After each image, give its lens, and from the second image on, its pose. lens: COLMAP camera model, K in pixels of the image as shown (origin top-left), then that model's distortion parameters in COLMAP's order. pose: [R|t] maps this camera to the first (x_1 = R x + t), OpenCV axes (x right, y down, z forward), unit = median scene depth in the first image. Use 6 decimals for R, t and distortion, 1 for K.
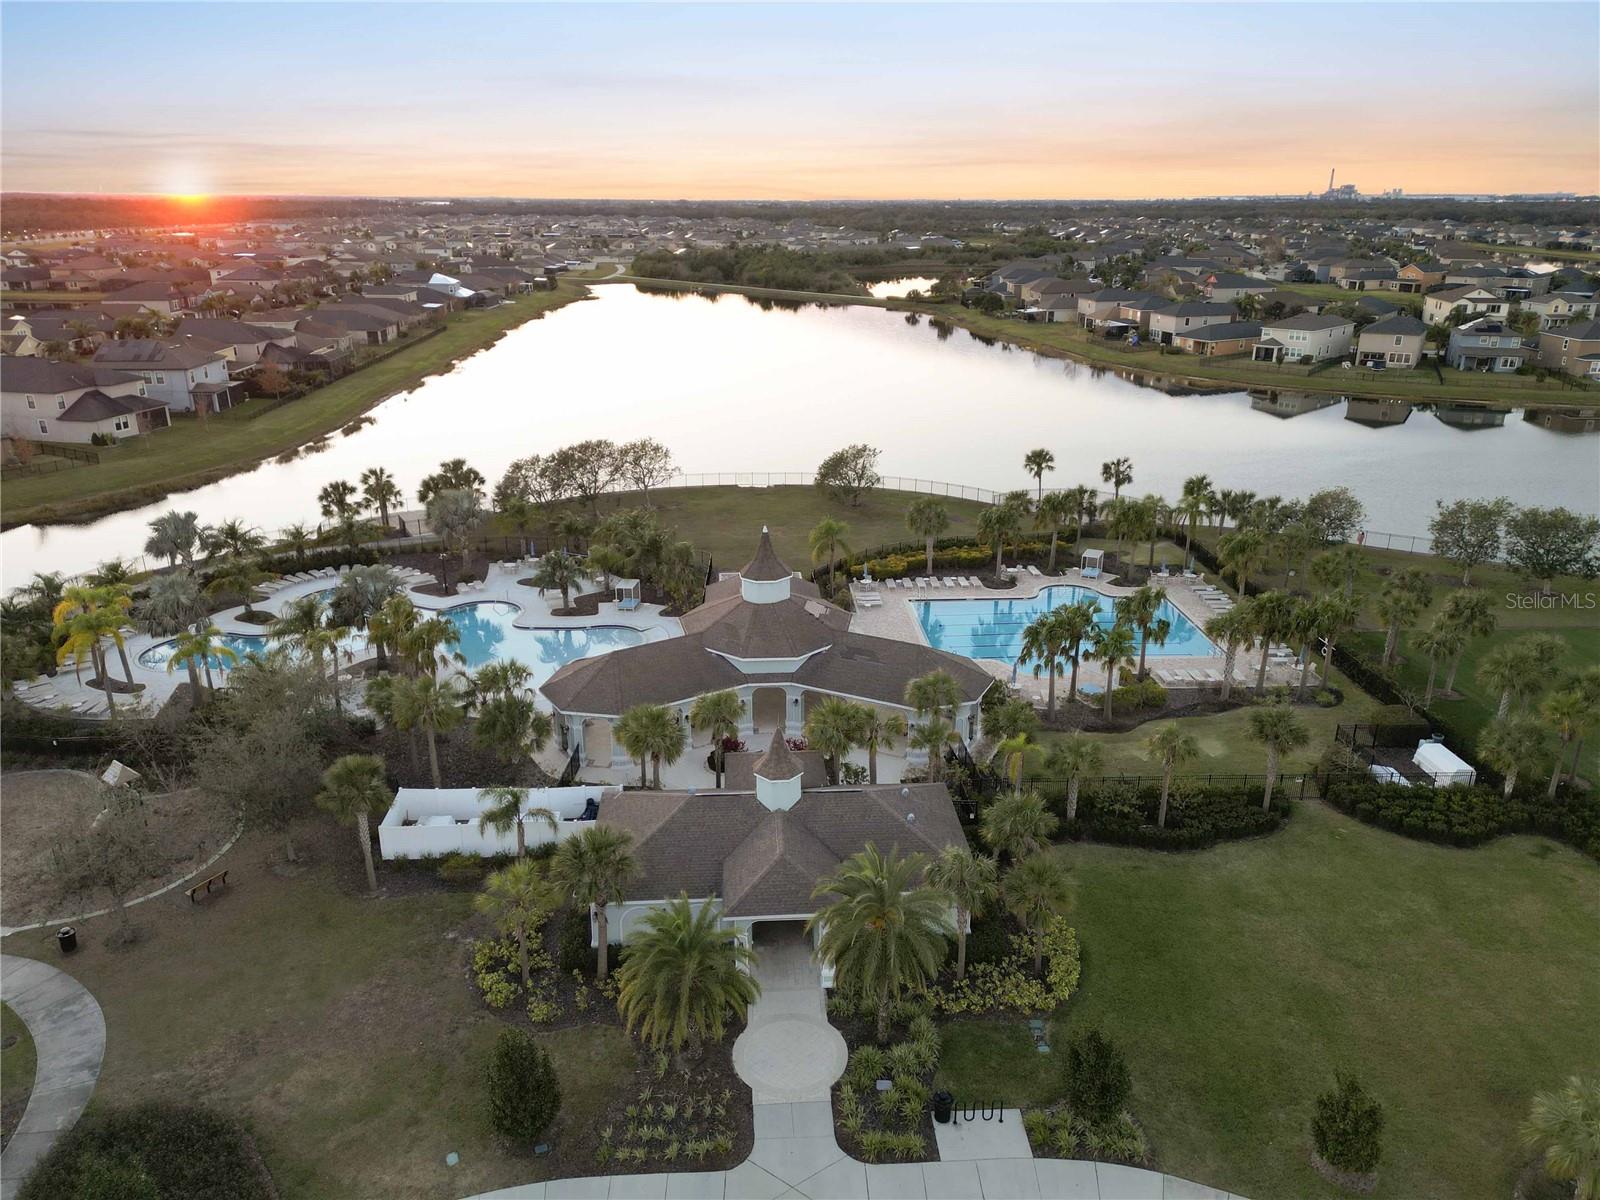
lens RADIAL K [[1116.3, 0, 795.0], [0, 1116.3, 596.8], [0, 0, 1]] dist [0.080847, -0.076695]
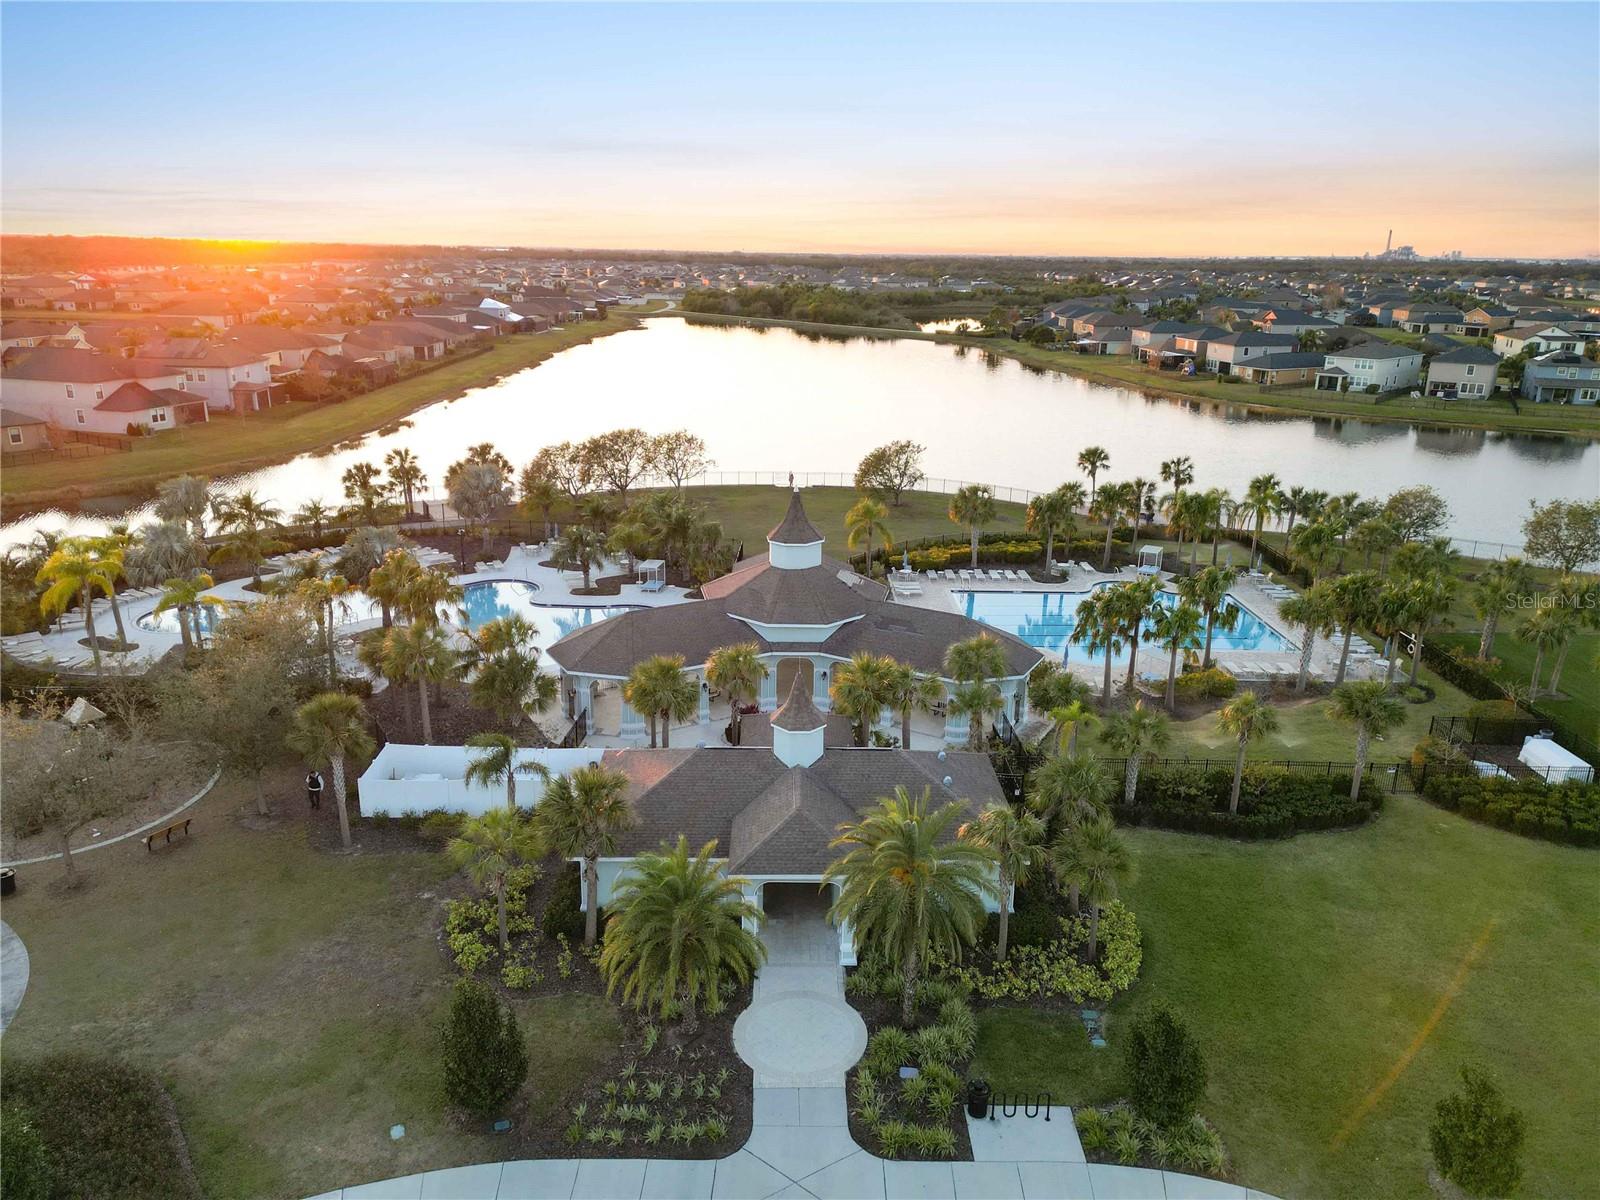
lens RADIAL K [[1116.6, 0, 793.9], [0, 1116.6, 599.4], [0, 0, 1]] dist [0.083072, -0.083249]
pose [[0.998873, 0.026728, -0.039228, 0.007113], [-0.028318, 0.998776, -0.040548, 0.049133], [0.038096, 0.041613, 0.998407, 0.058165]]
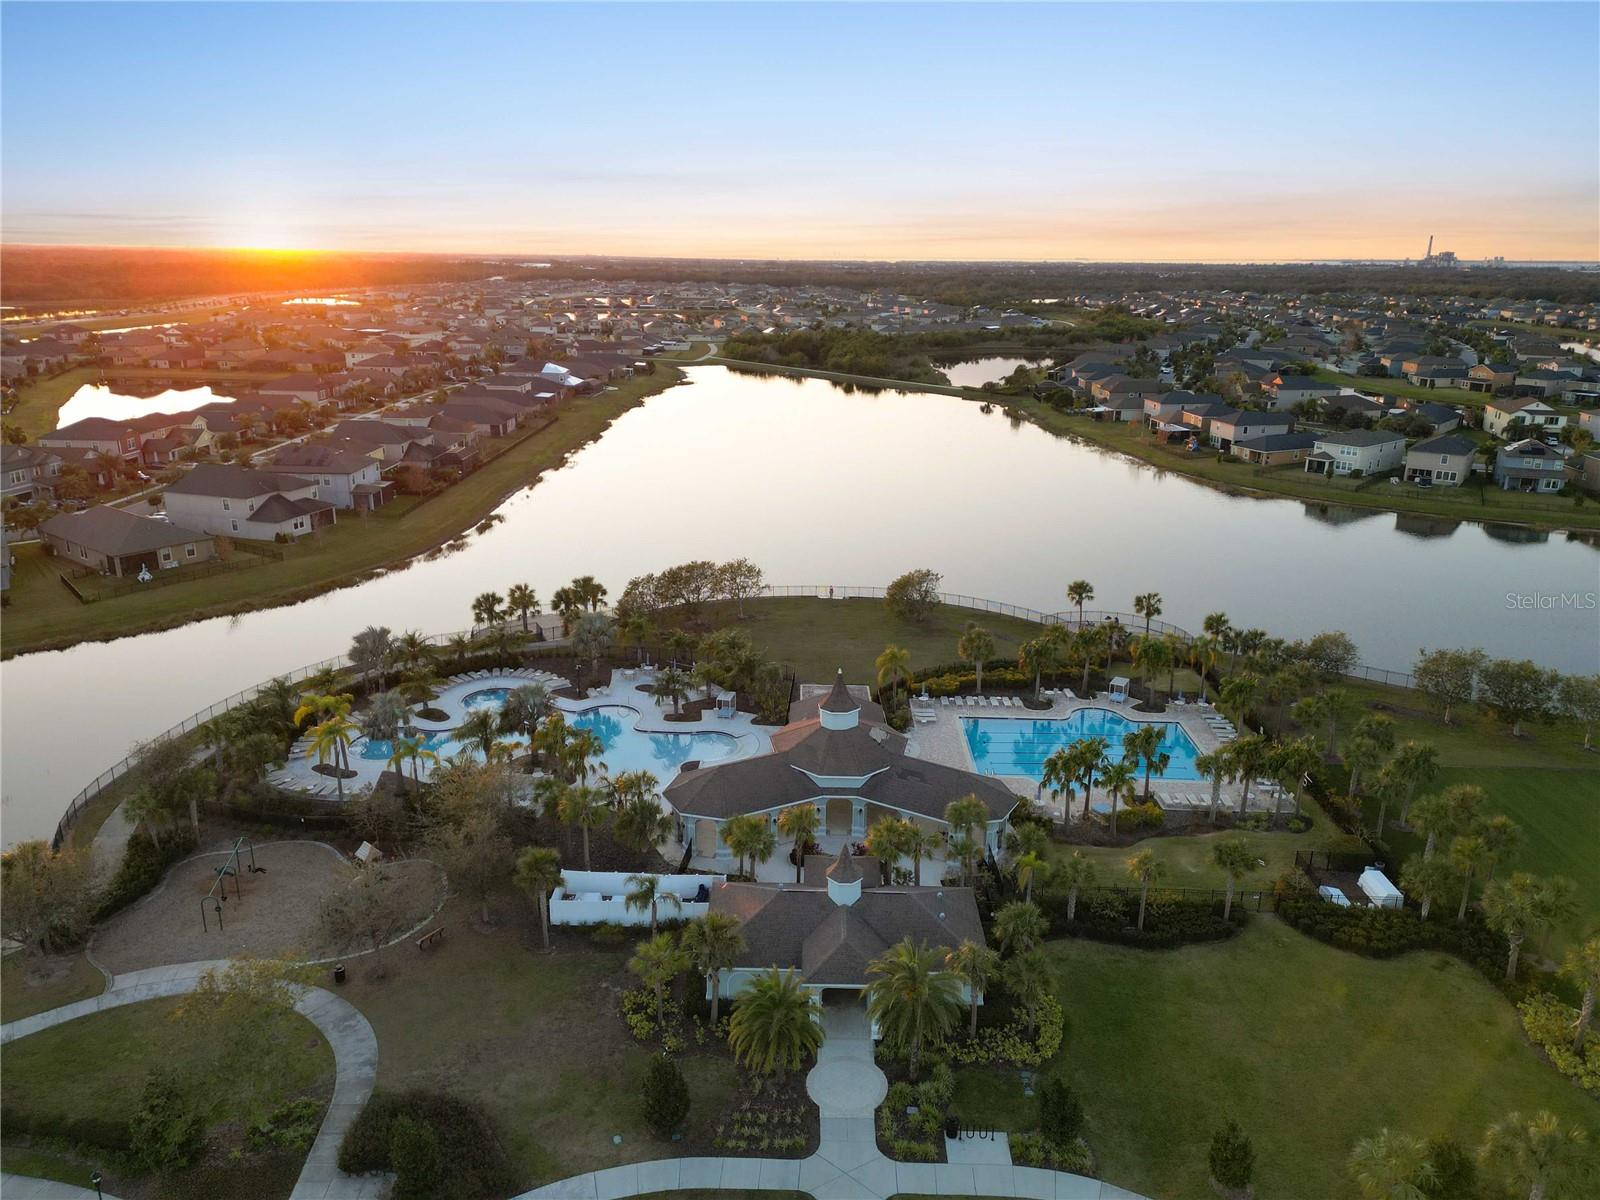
lens RADIAL K [[1116.6, 0, 793.9], [0, 1116.6, 599.4], [0, 0, 1]] dist [0.083072, -0.083249]
pose [[0.997205, 0.030793, -0.068068, 0.003249], [-0.033762, 0.998508, -0.042910, -0.062101], [0.066645, 0.045088, 0.996757, -0.198191]]
